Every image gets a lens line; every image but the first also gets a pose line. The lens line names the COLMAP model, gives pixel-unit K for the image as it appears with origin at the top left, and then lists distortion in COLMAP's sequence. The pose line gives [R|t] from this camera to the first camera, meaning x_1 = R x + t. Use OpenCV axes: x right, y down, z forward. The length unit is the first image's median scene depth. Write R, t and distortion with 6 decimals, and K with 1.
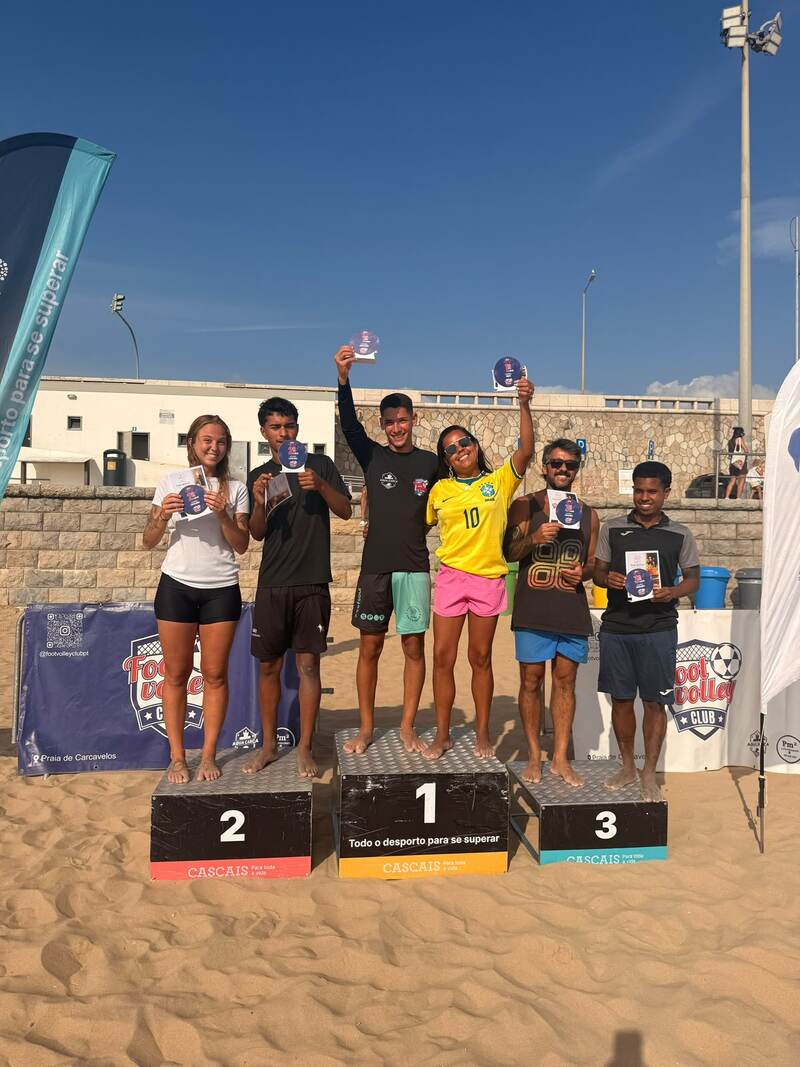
lens RADIAL K [[753.4, 0, 398.7], [0, 753.4, 528.2], [0, 0, 1]] dist [0.006439, -0.004373]
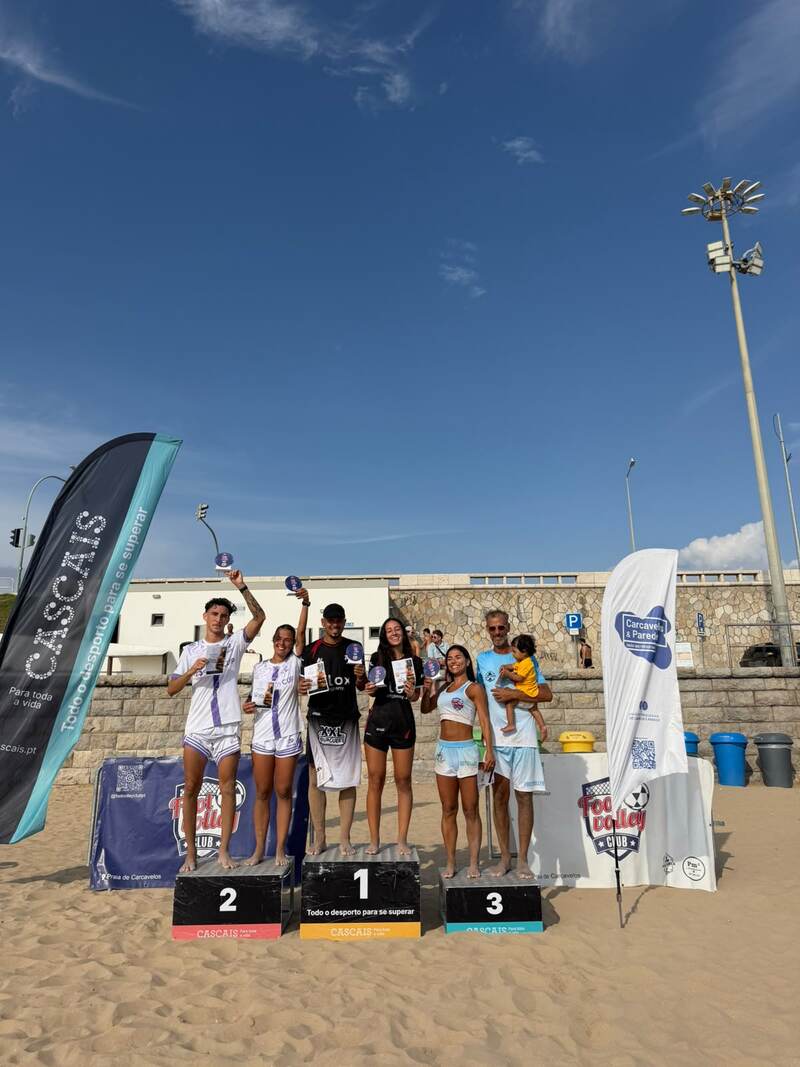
lens RADIAL K [[753.4, 0, 398.7], [0, 753.4, 528.2], [0, 0, 1]] dist [0.006439, -0.004373]
pose [[0.994270, -0.052233, -0.093266, 0.191024], [0.028429, 0.970276, -0.240327, 0.038247], [0.103047, 0.236298, 0.966201, -0.372362]]
